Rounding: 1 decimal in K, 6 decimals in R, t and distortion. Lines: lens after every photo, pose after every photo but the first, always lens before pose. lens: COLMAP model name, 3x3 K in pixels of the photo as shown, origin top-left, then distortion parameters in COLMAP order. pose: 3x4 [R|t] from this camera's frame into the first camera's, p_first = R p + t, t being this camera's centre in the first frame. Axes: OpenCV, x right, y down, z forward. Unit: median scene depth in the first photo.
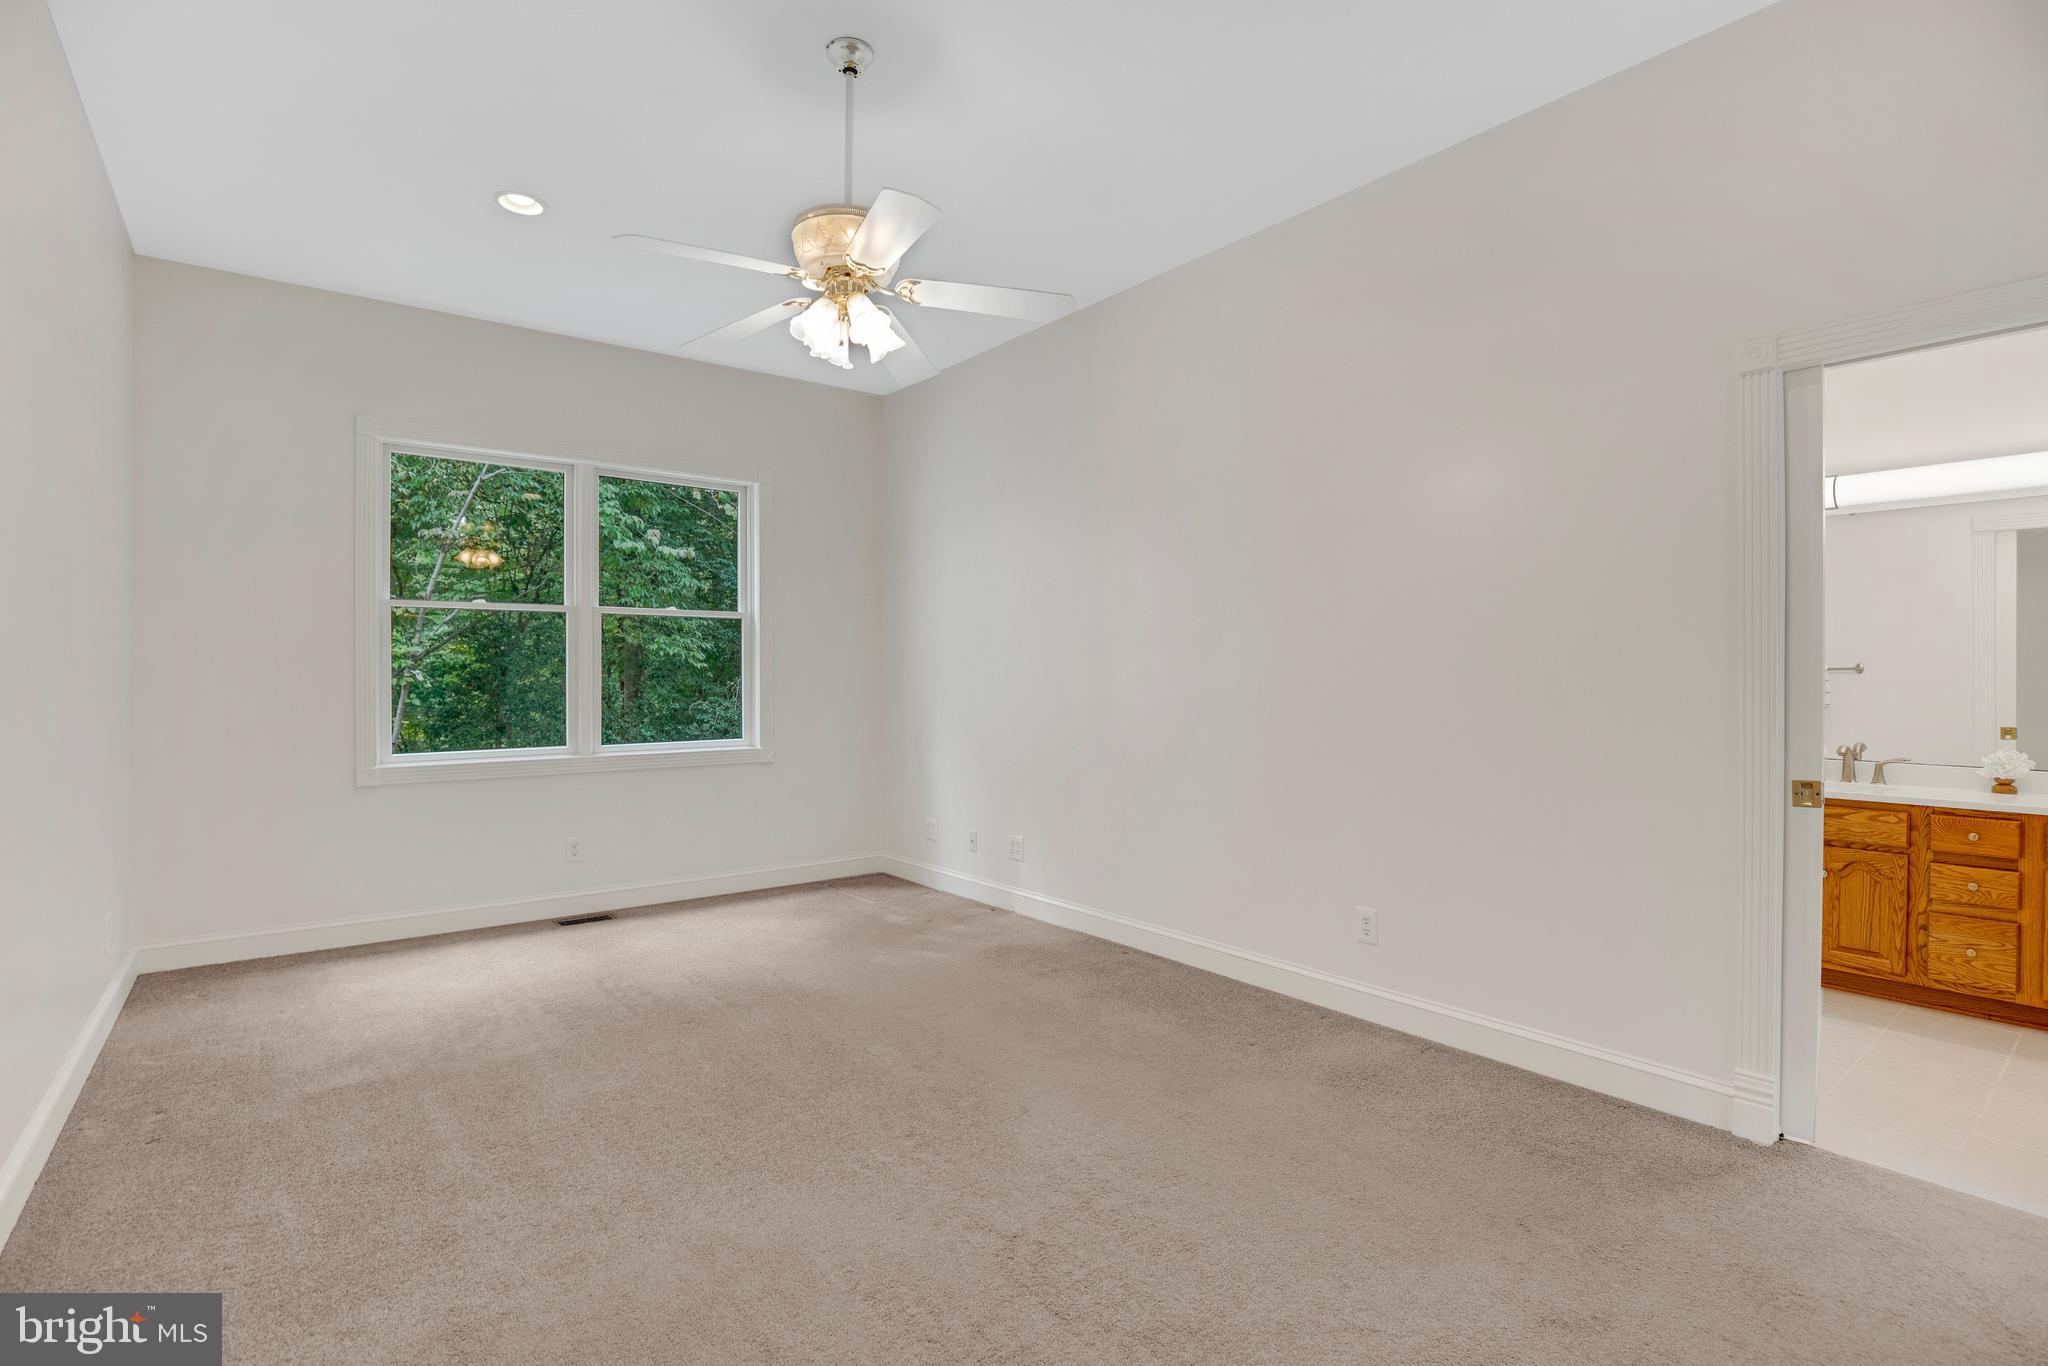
lens RADIAL K [[954.2, 0, 1022.2], [0, 954.2, 700.8], [0, 0, 1]] dist [-0.040233, 0.004962]
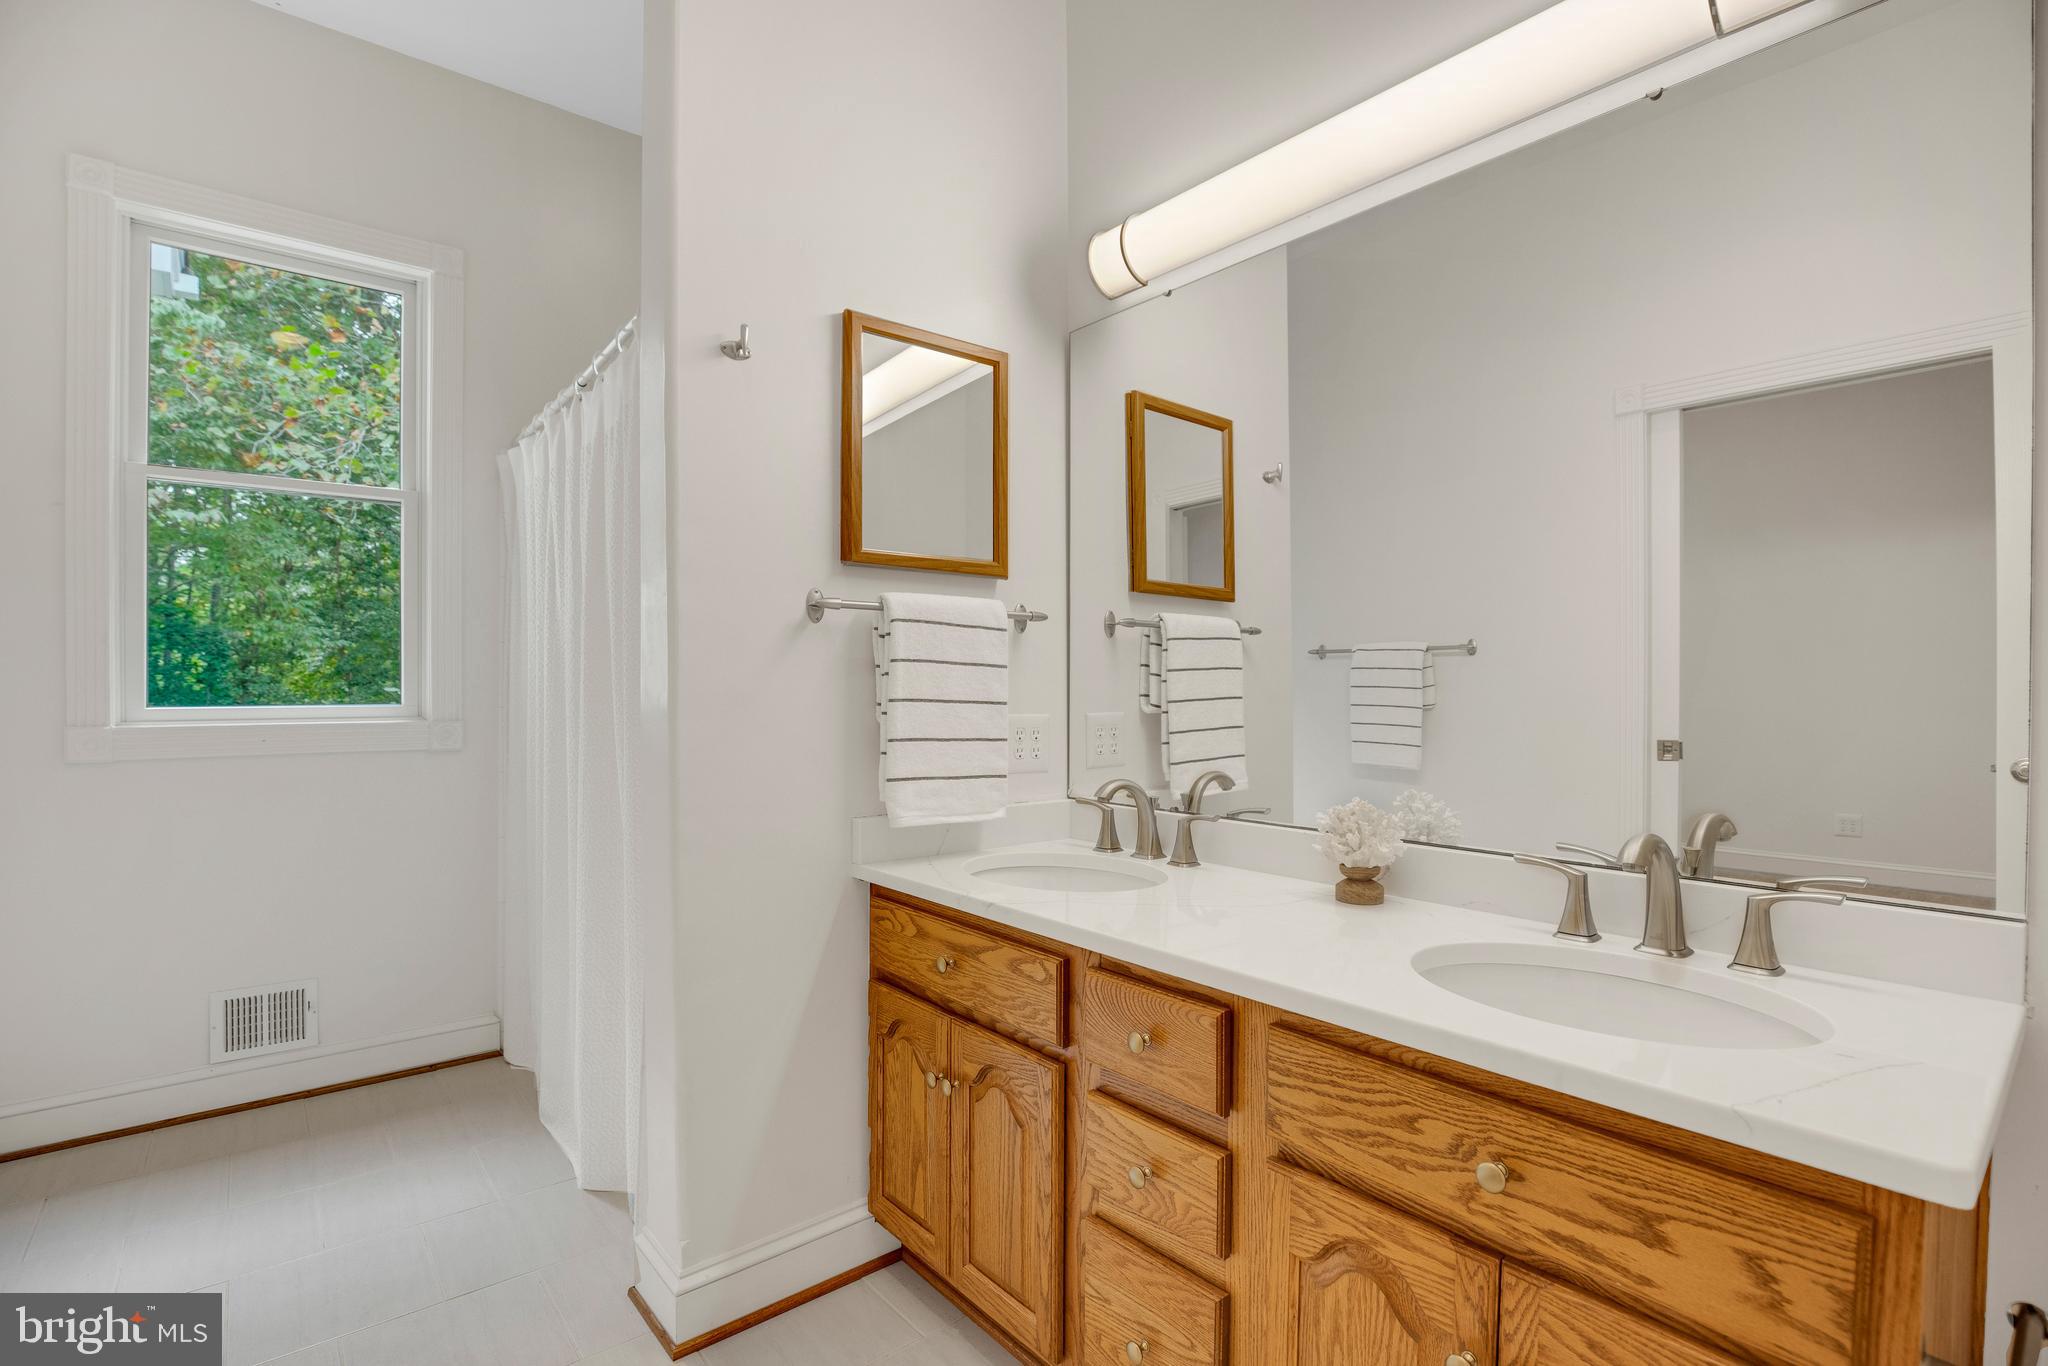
lens RADIAL K [[954.2, 0, 1028.3], [0, 954.2, 699.7], [0, 0, 1]] dist [-0.040233, 0.004962]
pose [[0.999437, -0.000290, 0.033536, 0.892535], [0.000763, 0.999900, -0.014102, 0.014920], [-0.033528, 0.014120, 0.999338, 0.563651]]
